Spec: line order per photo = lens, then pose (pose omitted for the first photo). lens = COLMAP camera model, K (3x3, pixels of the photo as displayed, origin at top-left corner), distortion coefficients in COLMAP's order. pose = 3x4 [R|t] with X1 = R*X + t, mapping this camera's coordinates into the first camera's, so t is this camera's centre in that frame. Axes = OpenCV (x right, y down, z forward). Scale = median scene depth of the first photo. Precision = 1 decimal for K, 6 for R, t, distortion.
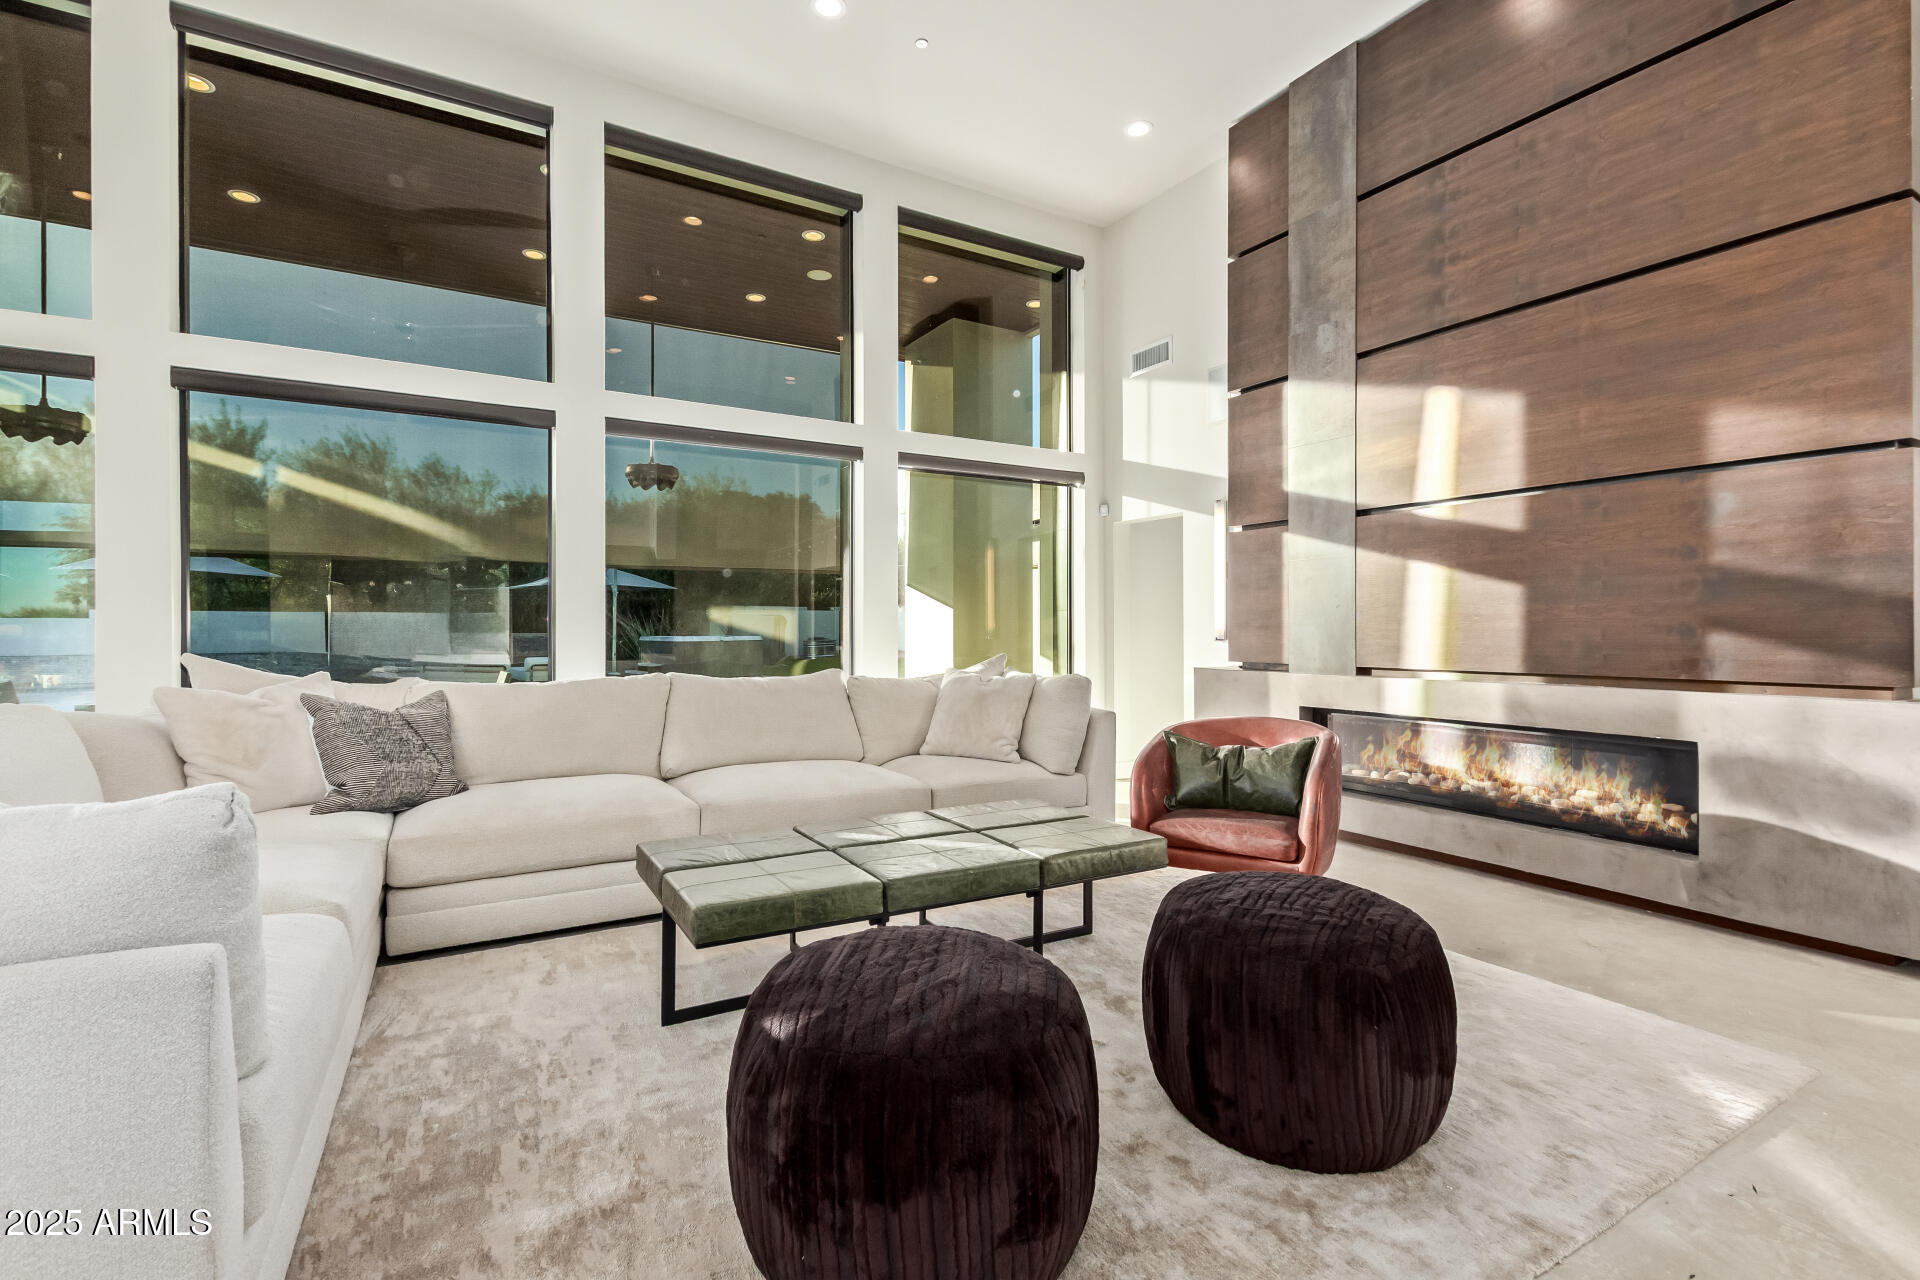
lens RADIAL K [[875.1, 0, 949.0], [0, 875.1, 624.5], [0, 0, 1]] dist [0.001472, -0.001695]
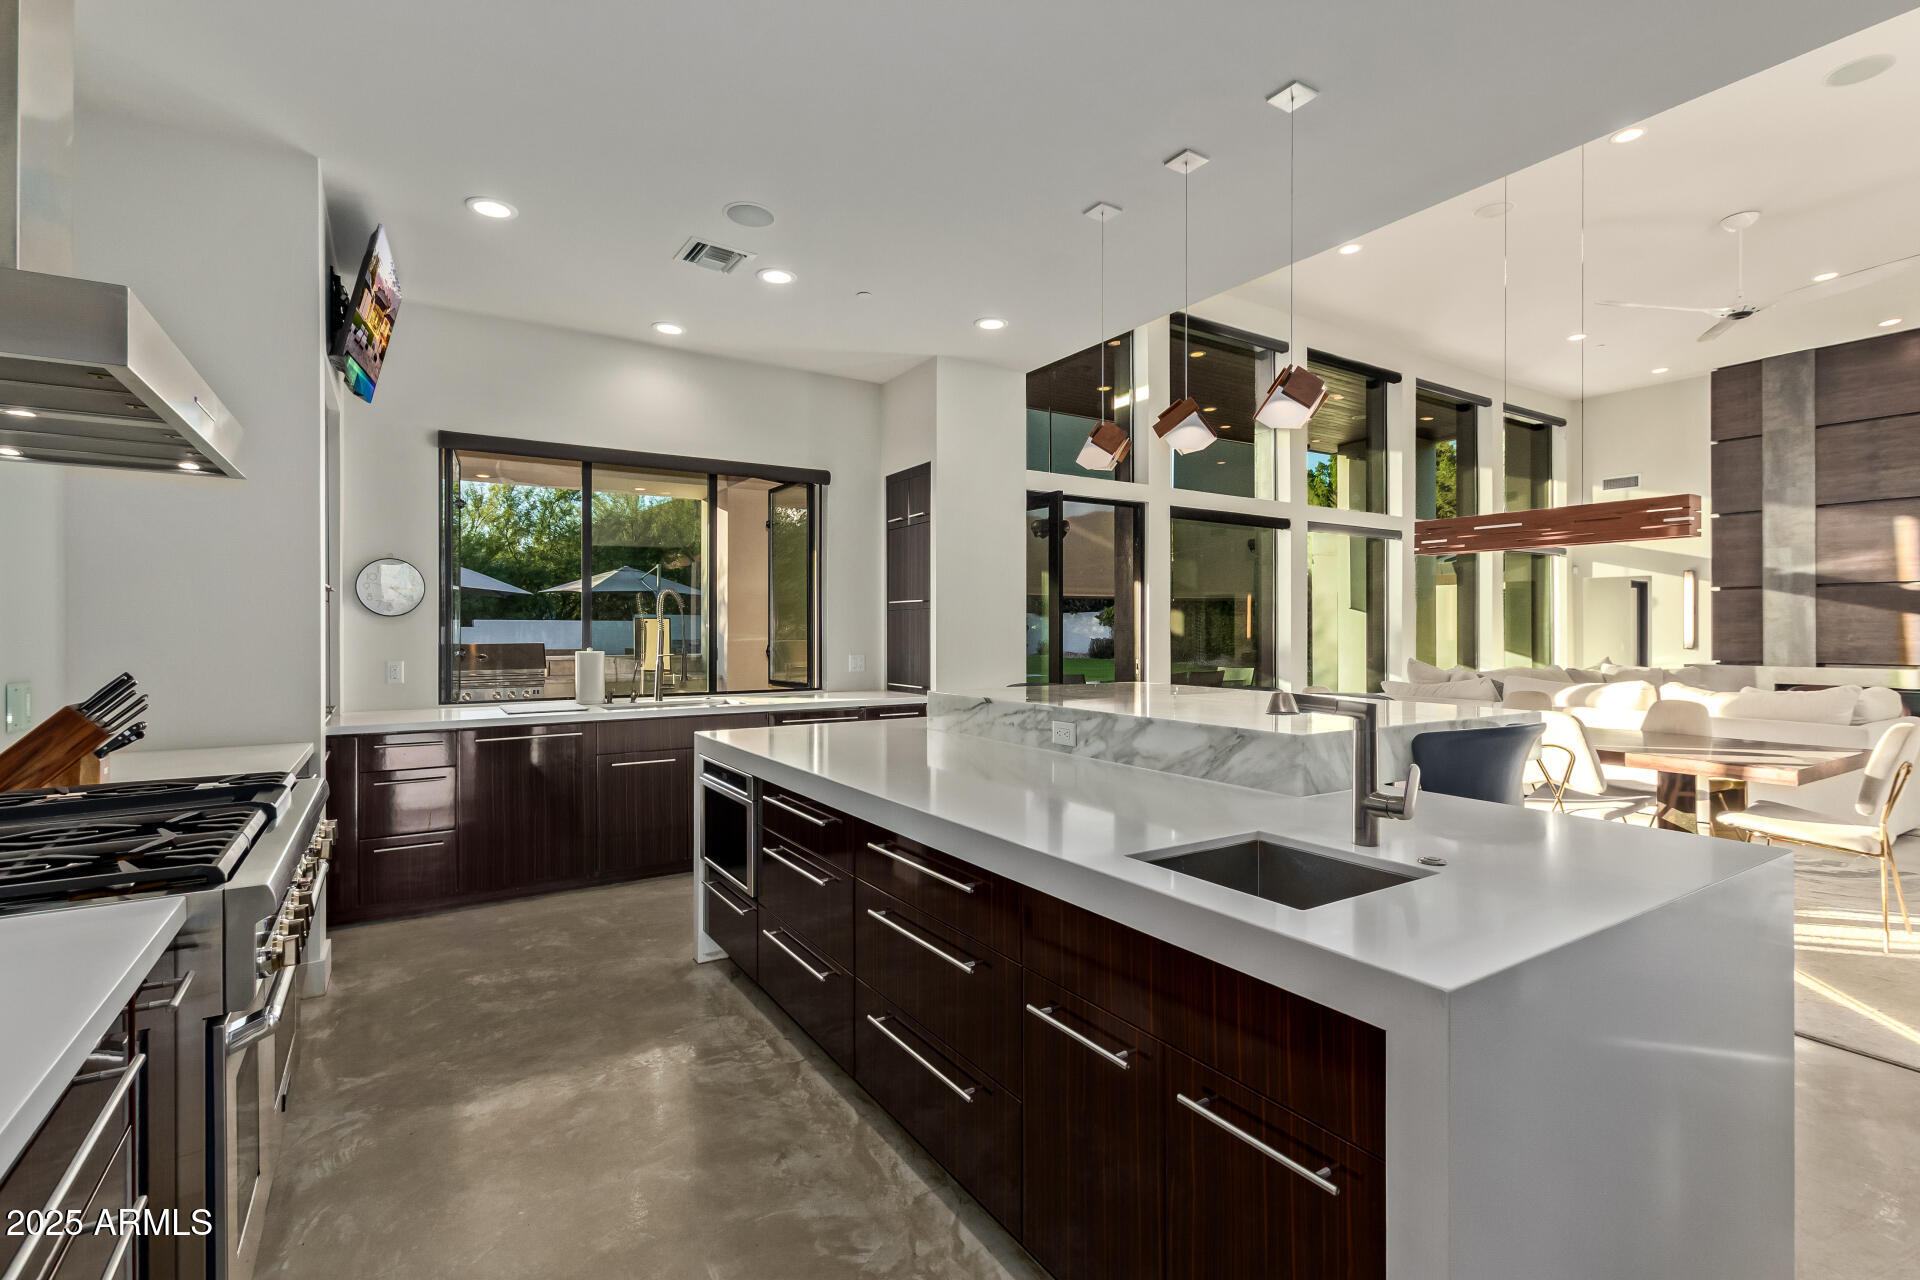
lens RADIAL K [[875.1, 0, 971.0], [0, 875.1, 646.3], [0, 0, 1]] dist [0.001472, -0.001695]
pose [[0.998473, -0.009541, 0.054418, -1.405554], [0.009177, 0.999934, 0.006937, -0.015793], [-0.054481, -0.006427, 0.998494, -0.797367]]
